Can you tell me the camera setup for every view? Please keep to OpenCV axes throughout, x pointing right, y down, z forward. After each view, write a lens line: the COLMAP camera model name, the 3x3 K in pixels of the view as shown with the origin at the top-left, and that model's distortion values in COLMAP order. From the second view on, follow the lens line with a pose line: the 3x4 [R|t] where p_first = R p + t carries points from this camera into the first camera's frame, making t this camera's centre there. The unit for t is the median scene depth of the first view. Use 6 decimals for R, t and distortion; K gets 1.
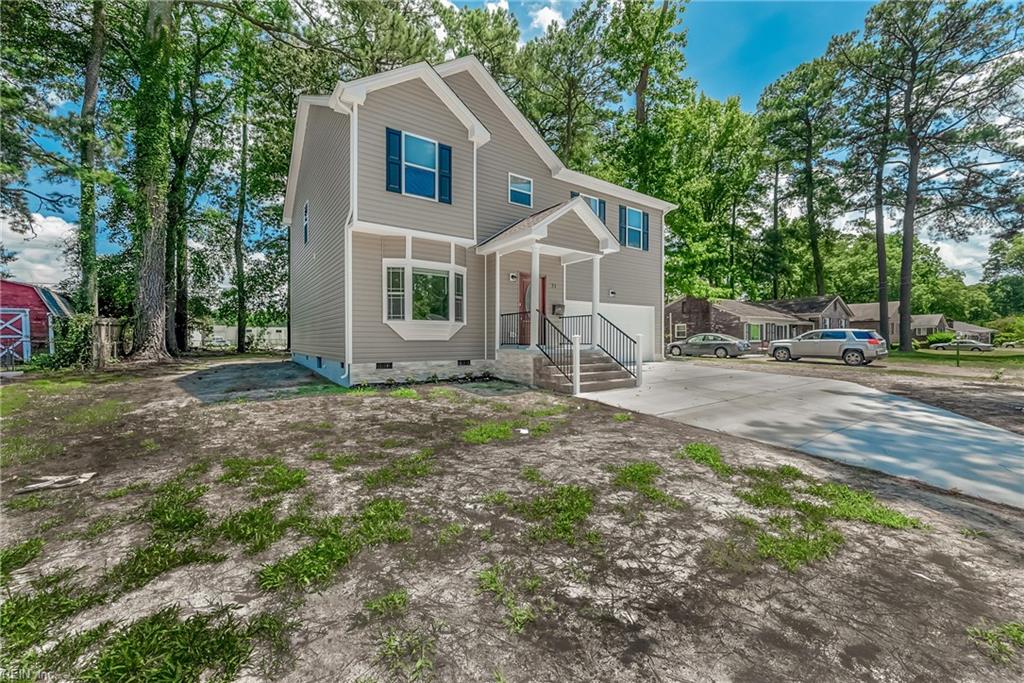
lens RADIAL K [[404.2, 0, 508.9], [0, 404.2, 337.0], [0, 0, 1]] dist [-0.001844, 0.000275]
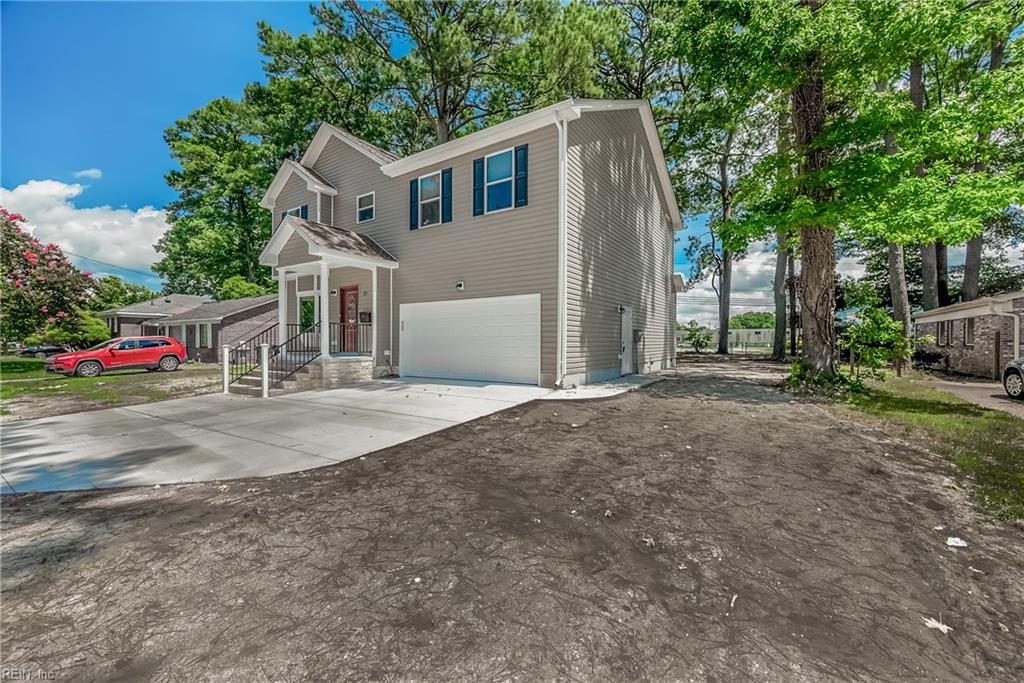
lens RADIAL K [[404.2, 0, 508.7], [0, 404.2, 345.4], [0, 0, 1]] dist [-0.001844, 0.000275]
pose [[0.373479, 0.007160, -0.927611, 0.795226], [0.006994, 0.999920, 0.010534, -0.006688], [0.927612, -0.010422, 0.373399, 0.653157]]
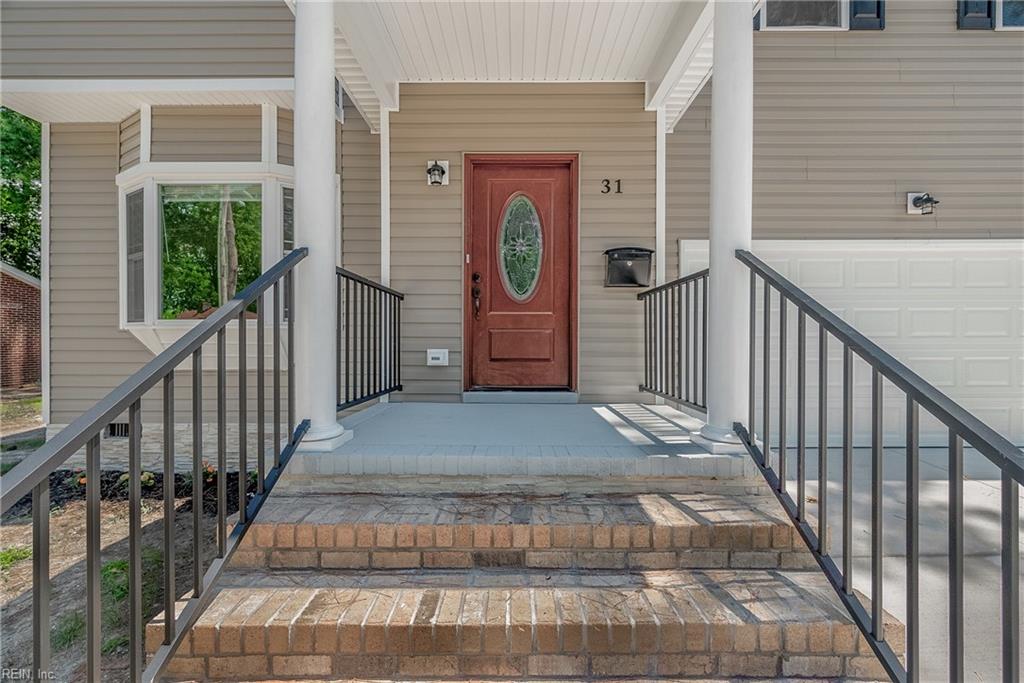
lens RADIAL K [[404.2, 0, 512.1], [0, 404.2, 338.4], [0, 0, 1]] dist [-0.001844, 0.000275]
pose [[0.821970, 0.003921, -0.569517, -0.451734], [0.000927, 0.999966, 0.008223, -0.022077], [0.569529, -0.007287, 0.821939, 0.339931]]
